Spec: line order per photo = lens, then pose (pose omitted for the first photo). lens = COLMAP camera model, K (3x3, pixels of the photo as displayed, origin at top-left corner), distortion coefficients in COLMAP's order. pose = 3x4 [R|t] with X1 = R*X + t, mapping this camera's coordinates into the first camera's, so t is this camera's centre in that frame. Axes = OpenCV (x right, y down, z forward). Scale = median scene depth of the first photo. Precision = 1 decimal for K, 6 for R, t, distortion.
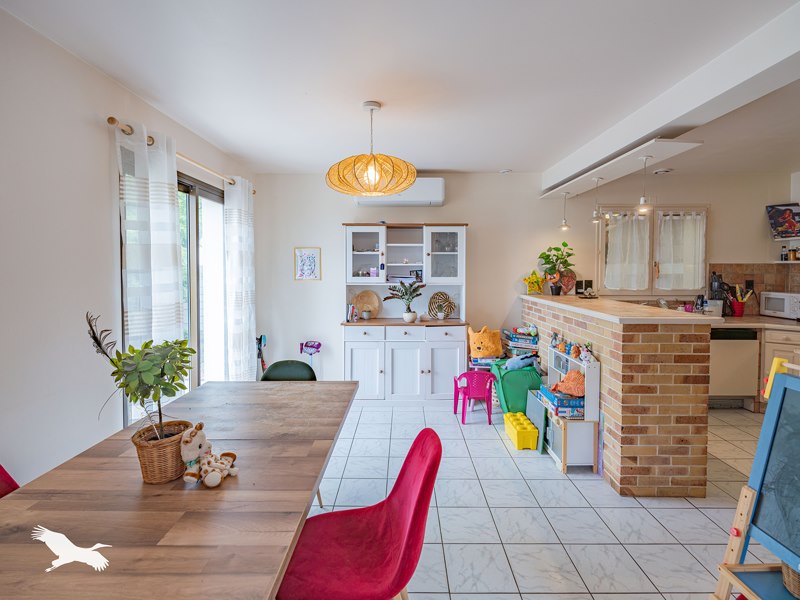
lens RADIAL K [[394.7, 0, 398.6], [0, 394.7, 292.2], [0, 0, 1]] dist [-0.004107, -0.000076]
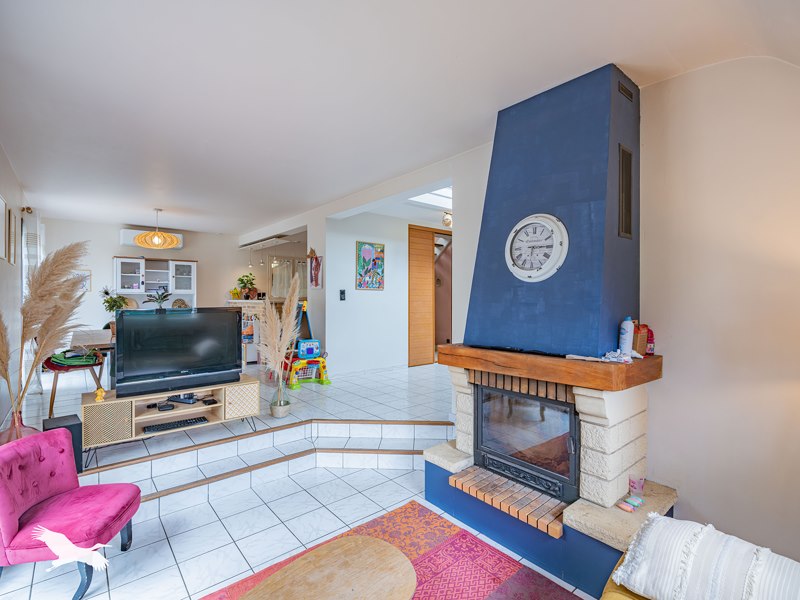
lens RADIAL K [[394.7, 0, 396.4], [0, 394.7, 292.6], [0, 0, 1]] dist [-0.004107, -0.000076]
pose [[0.773993, 0.008812, 0.633132, -0.265652], [0.040022, 0.997223, -0.062807, 0.125183], [-0.631927, 0.073951, 0.771491, -0.980951]]
